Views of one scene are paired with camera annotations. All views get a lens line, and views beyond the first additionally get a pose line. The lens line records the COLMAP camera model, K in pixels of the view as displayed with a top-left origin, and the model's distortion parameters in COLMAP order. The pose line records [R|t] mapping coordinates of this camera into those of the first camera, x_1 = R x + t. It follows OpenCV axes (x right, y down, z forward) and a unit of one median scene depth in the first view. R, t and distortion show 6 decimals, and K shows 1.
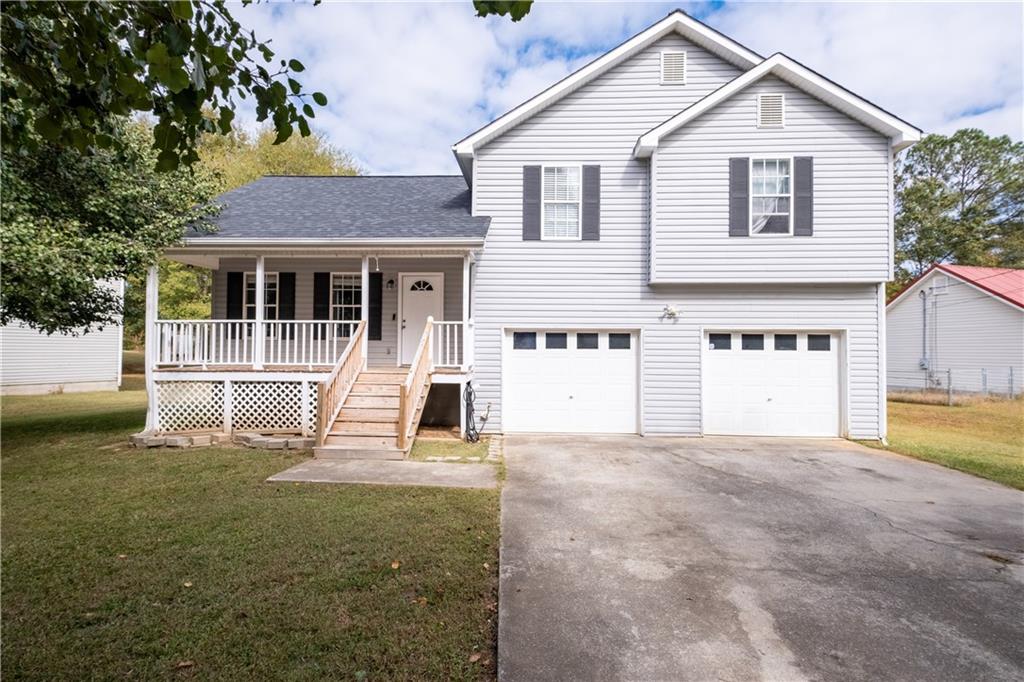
lens RADIAL K [[484.8, 0, 515.9], [0, 484.8, 348.3], [0, 0, 1]] dist [0.003591, -0.000262]
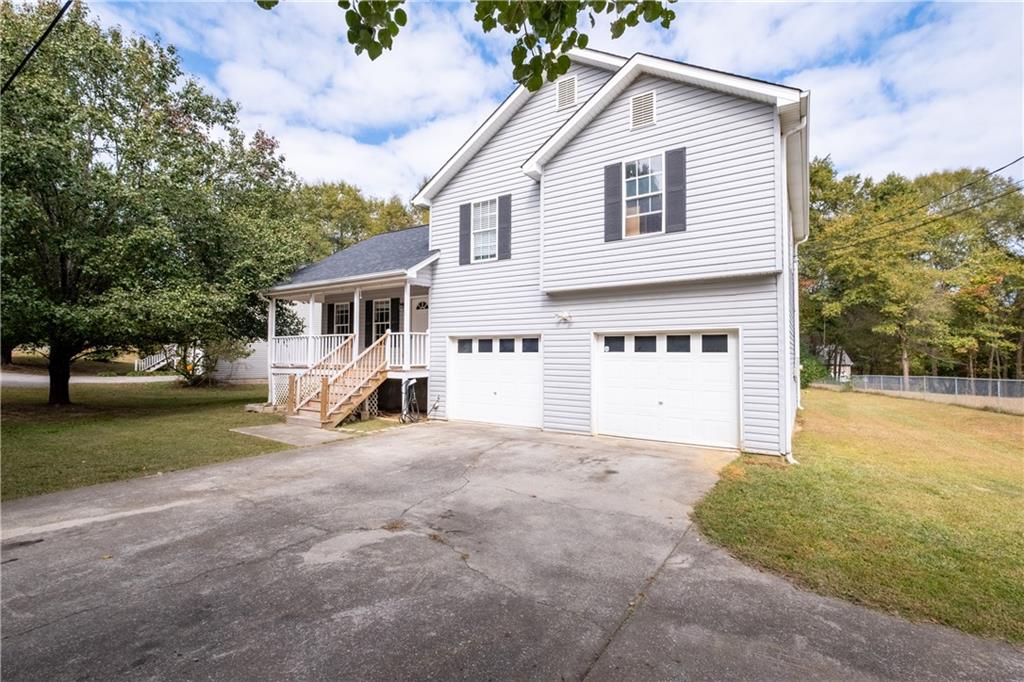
lens RADIAL K [[447.9, 0, 516.9], [0, 447.9, 348.8], [0, 0, 1]] dist [0.000443, -0.000349]
pose [[0.869771, -0.012005, -0.493310, 0.730062], [0.006362, 0.999894, -0.013117, 0.007283], [0.493415, 0.008270, 0.869755, 0.080595]]
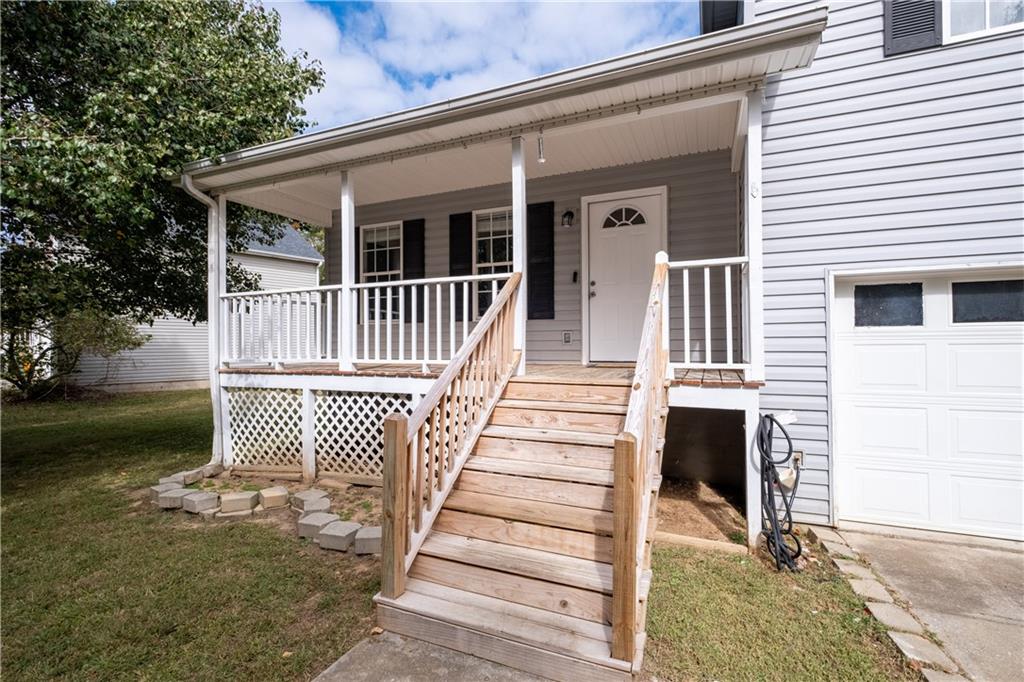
lens RADIAL K [[457.7, 0, 518.8], [0, 457.7, 344.6], [0, 0, 1]] dist [-0.000297, -0.000492]
pose [[0.938866, -0.012725, -0.344049, -0.150825], [0.014968, 0.999881, 0.003865, 0.012984], [0.343959, -0.008778, 0.938944, 0.551103]]
